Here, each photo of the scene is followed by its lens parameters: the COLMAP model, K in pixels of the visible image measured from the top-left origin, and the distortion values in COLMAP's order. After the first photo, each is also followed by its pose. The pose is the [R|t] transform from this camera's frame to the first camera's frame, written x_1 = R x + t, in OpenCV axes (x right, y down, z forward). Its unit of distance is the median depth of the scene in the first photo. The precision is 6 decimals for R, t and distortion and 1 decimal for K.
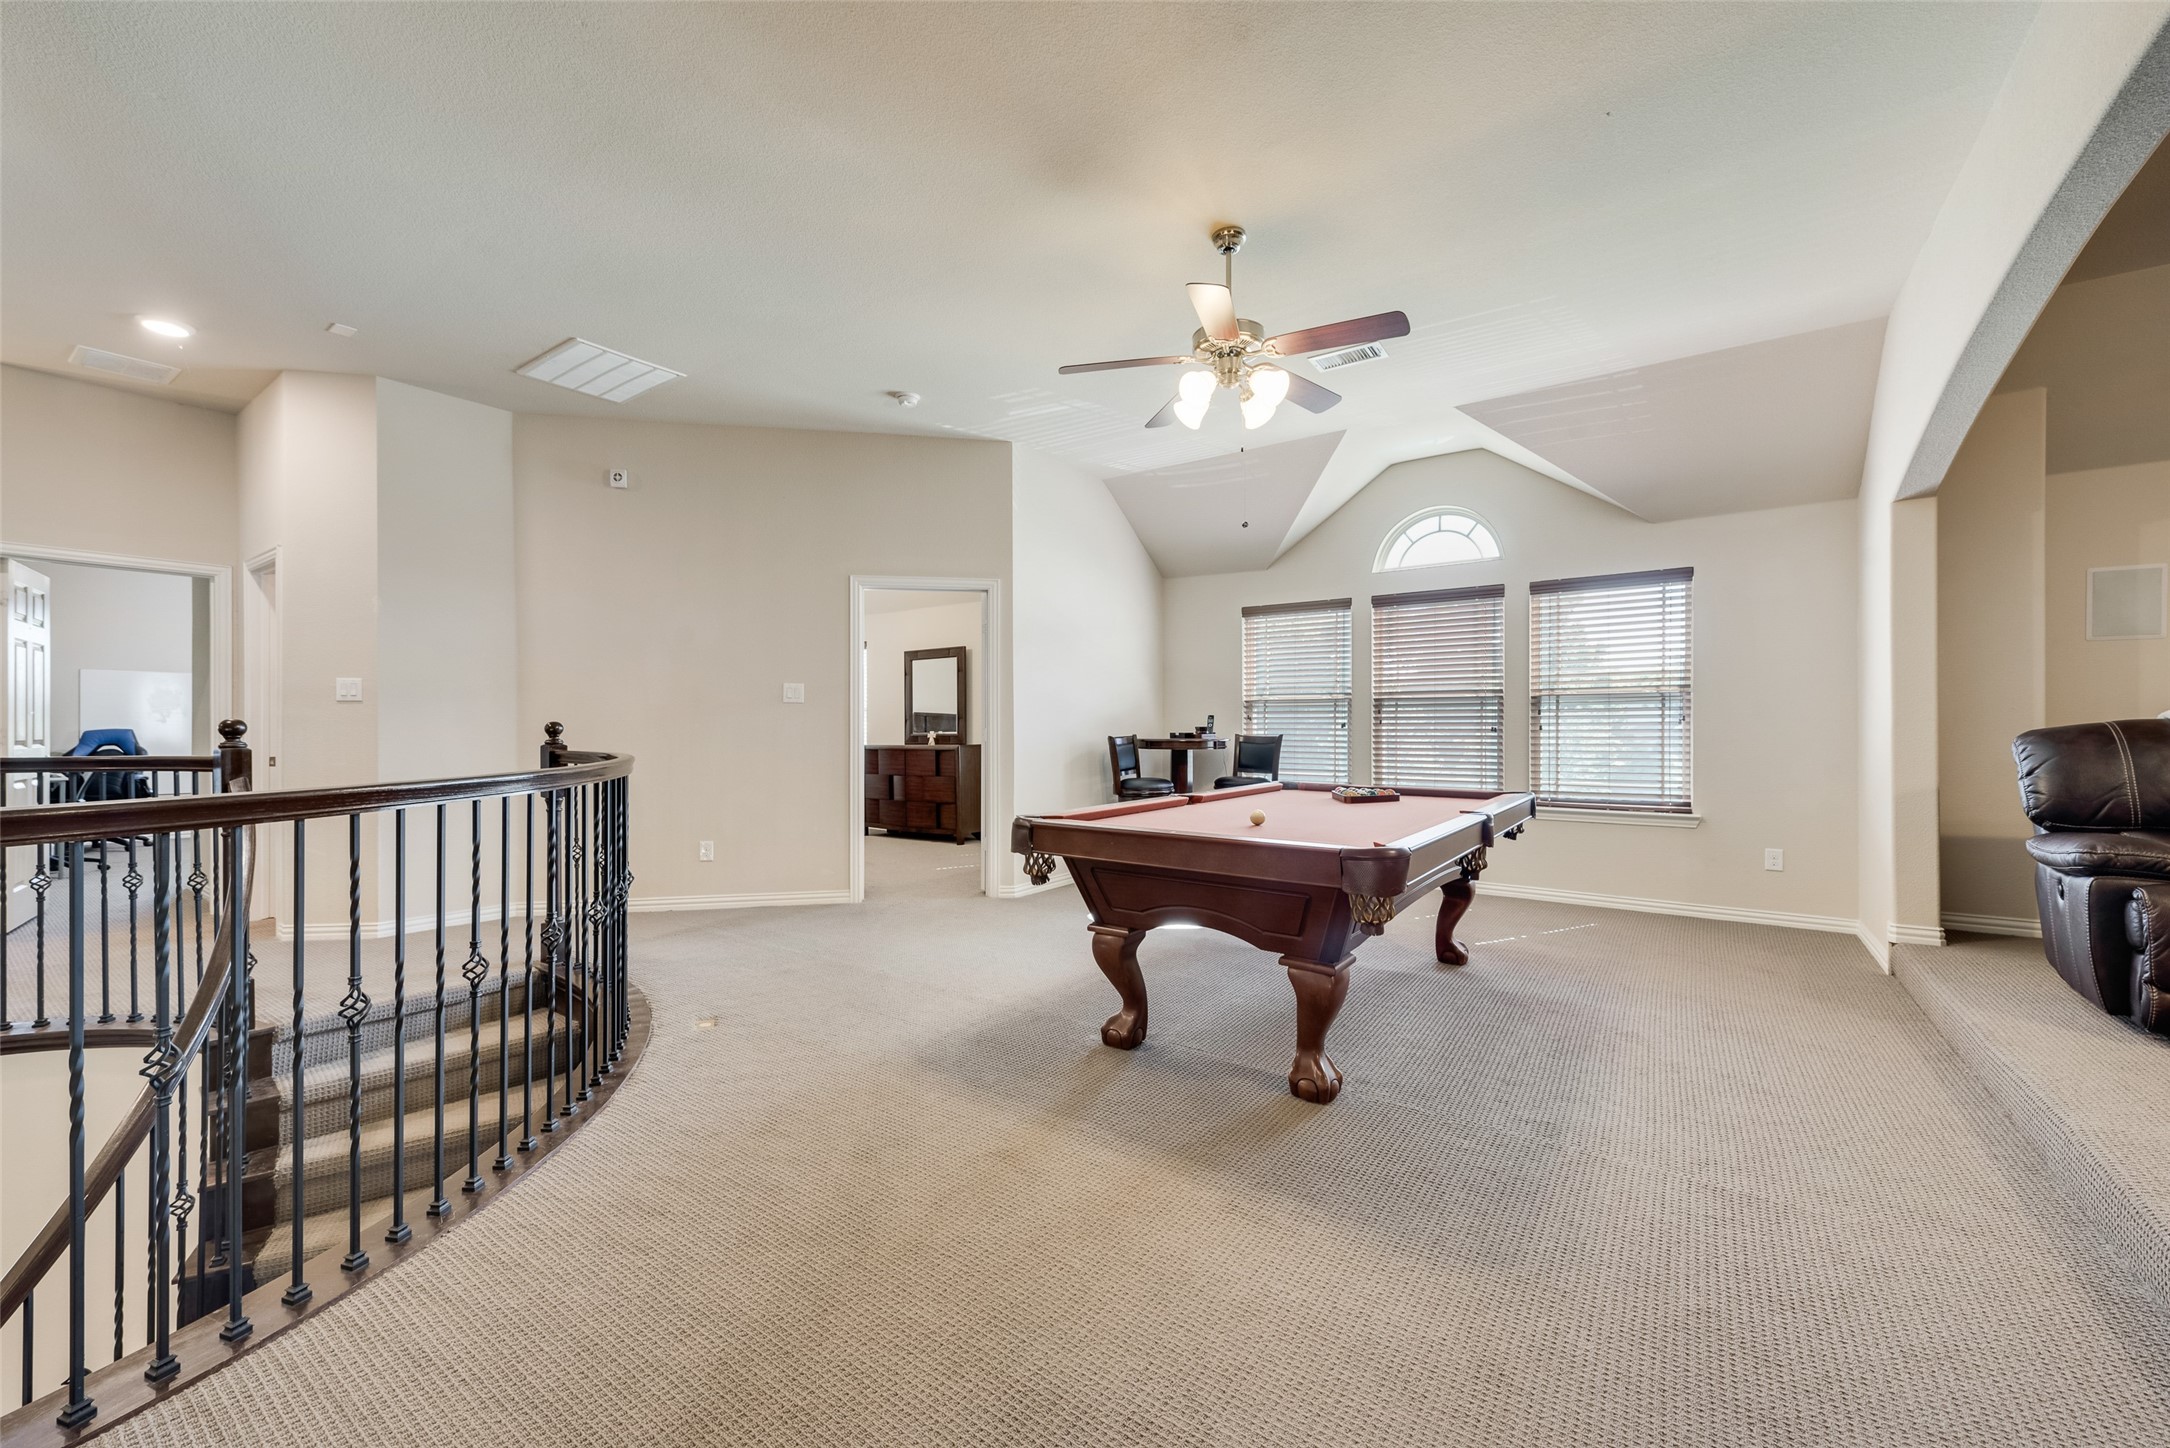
lens RADIAL K [[840.4, 0, 1069.2], [0, 840.4, 730.4], [0, 0, 1]] dist [0.025274, -0.000048]
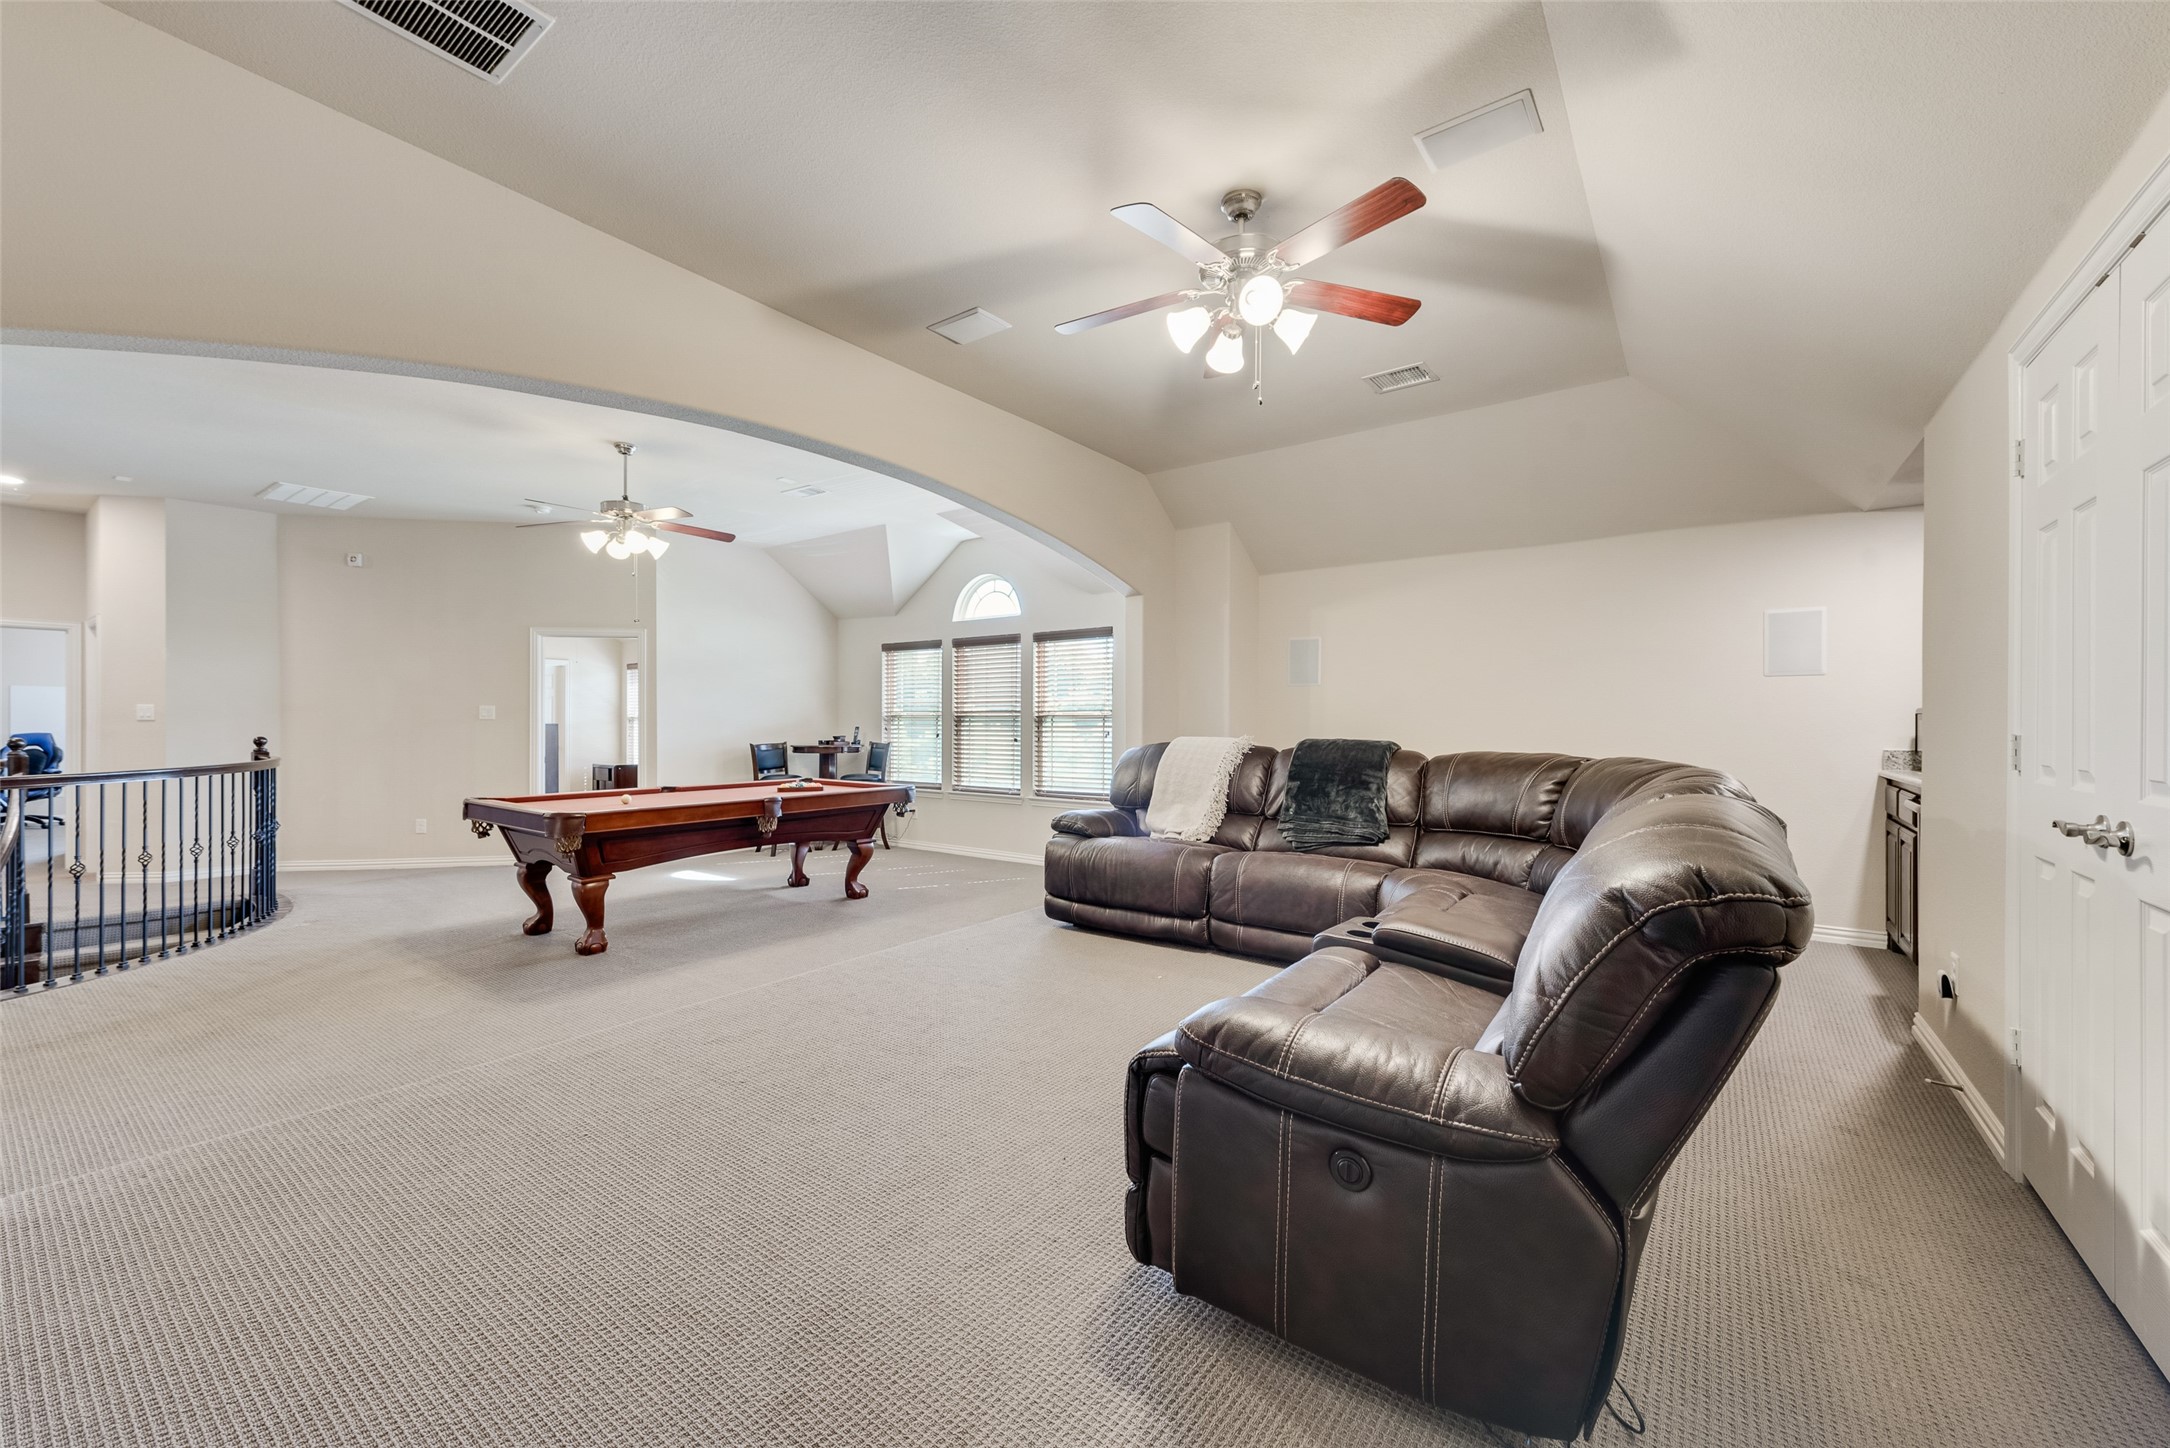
lens RADIAL K [[846.4, 0, 1076.6], [0, 846.4, 720.3], [0, 0, 1]] dist [0.011988, -0.000329]
pose [[0.999985, 0.002680, -0.004805, 0.645145], [-0.002716, 0.999969, -0.007384, -0.024439], [0.004785, 0.007397, 0.999961, -0.387160]]
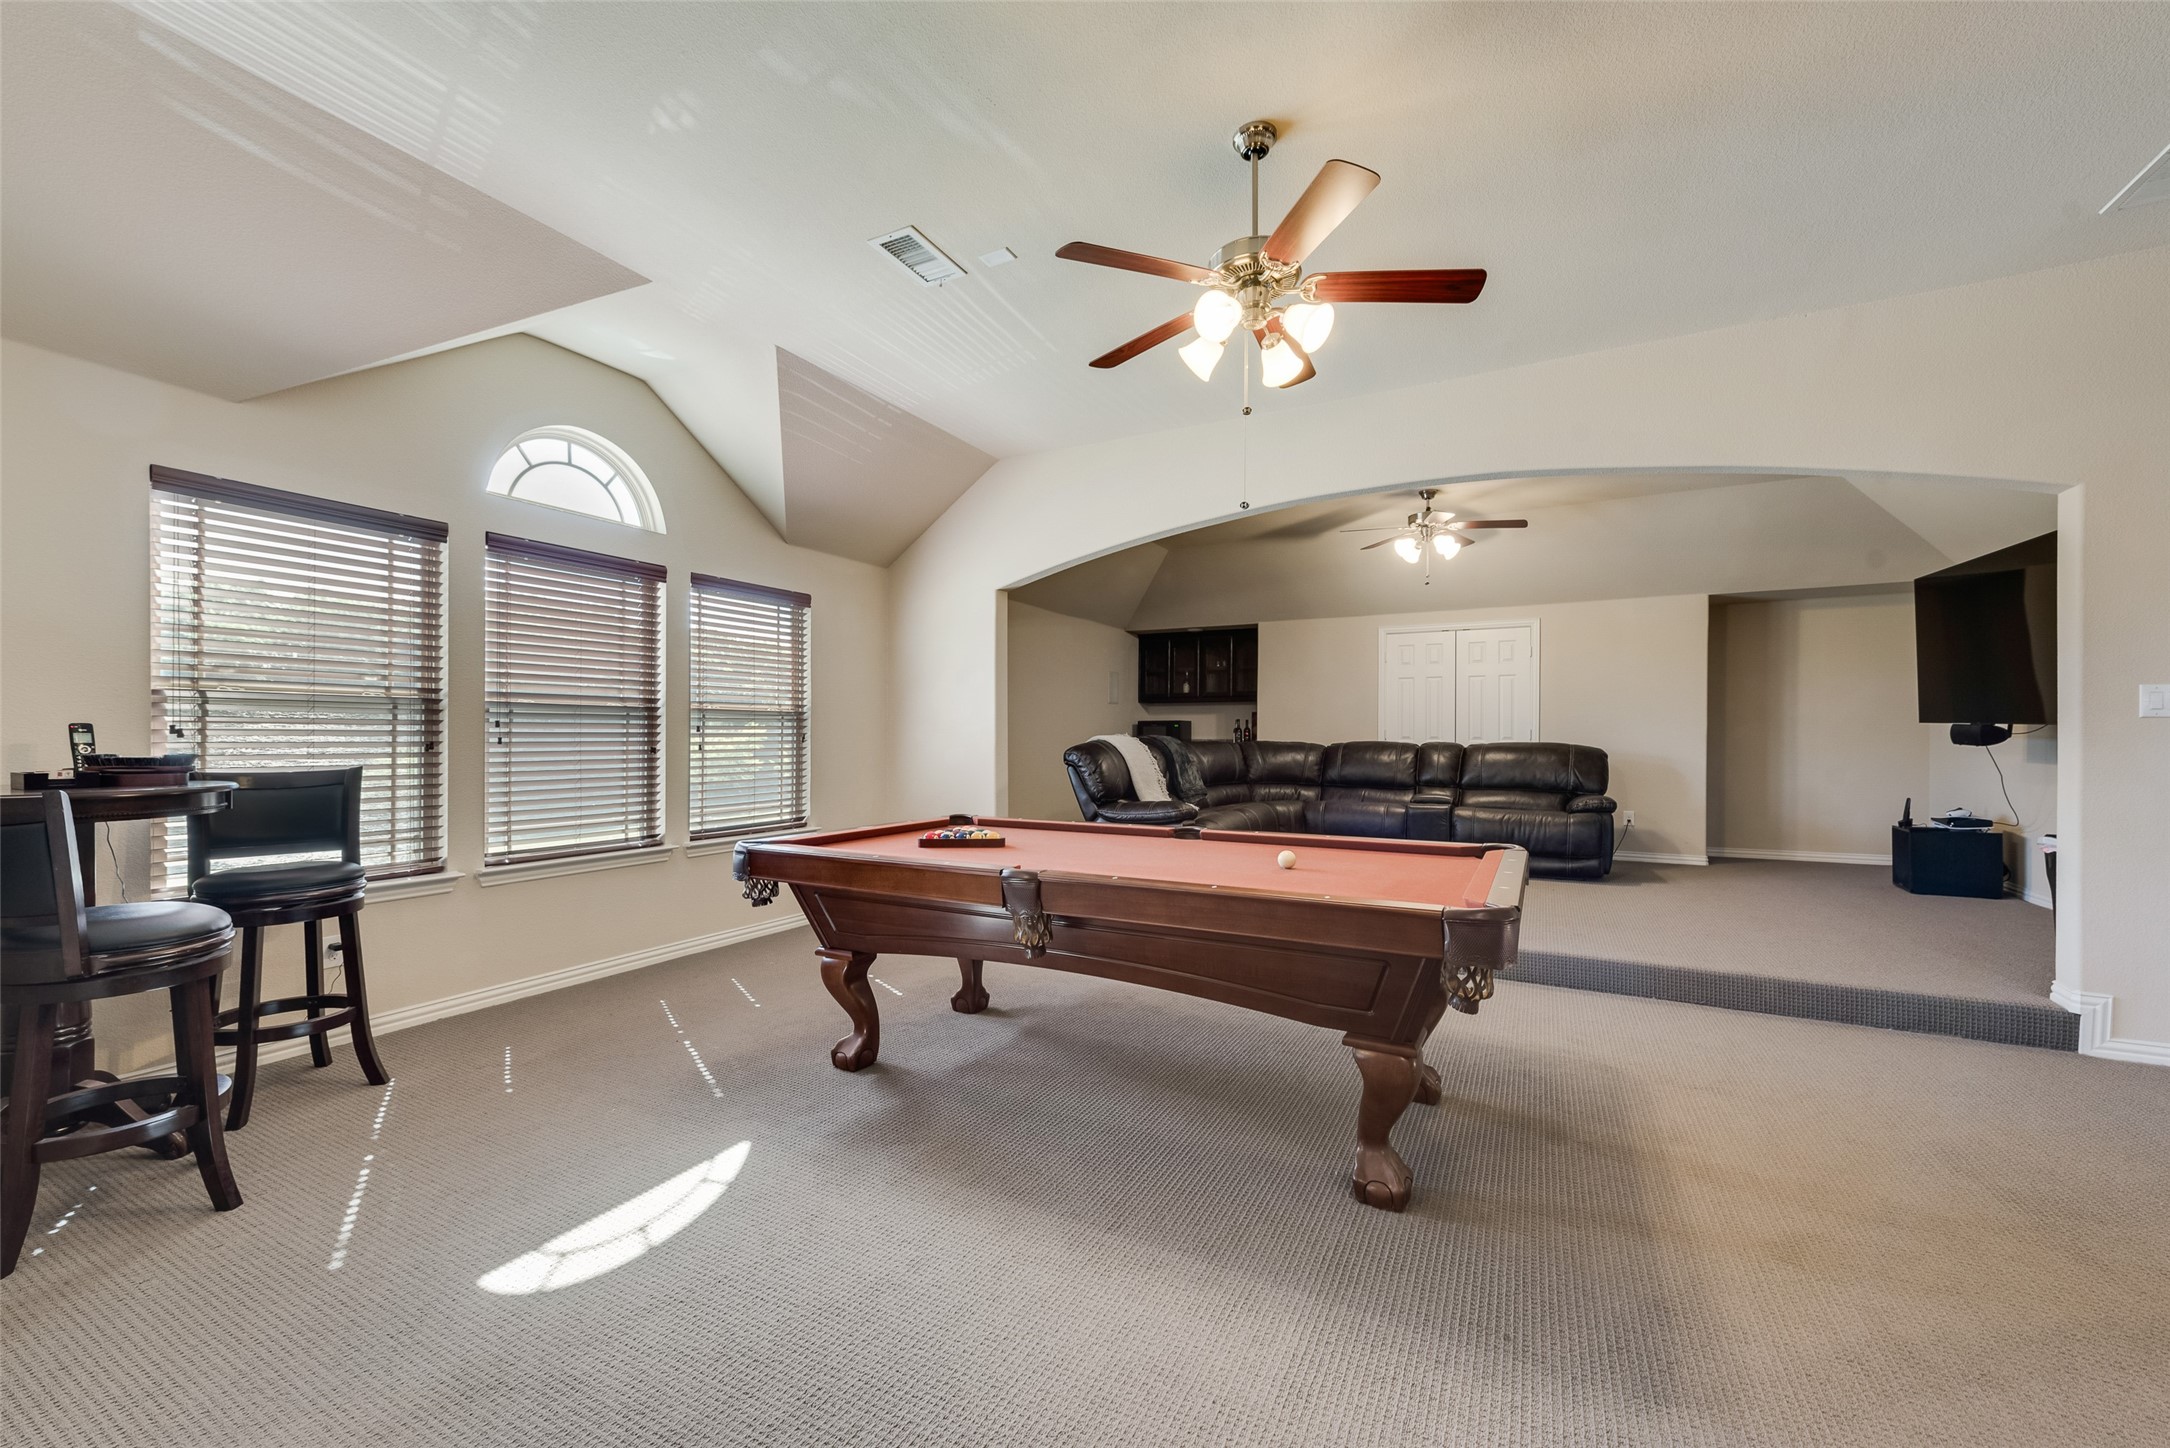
lens RADIAL K [[864.5, 0, 1085.0], [0, 864.5, 724.0], [0, 0, 1]] dist [-0.001196, -0.000291]
pose [[-0.138895, 0.018119, 0.990141, -0.354181], [0.008525, 0.999817, -0.017100, -0.008882], [-0.990270, 0.006066, -0.139024, 0.764951]]
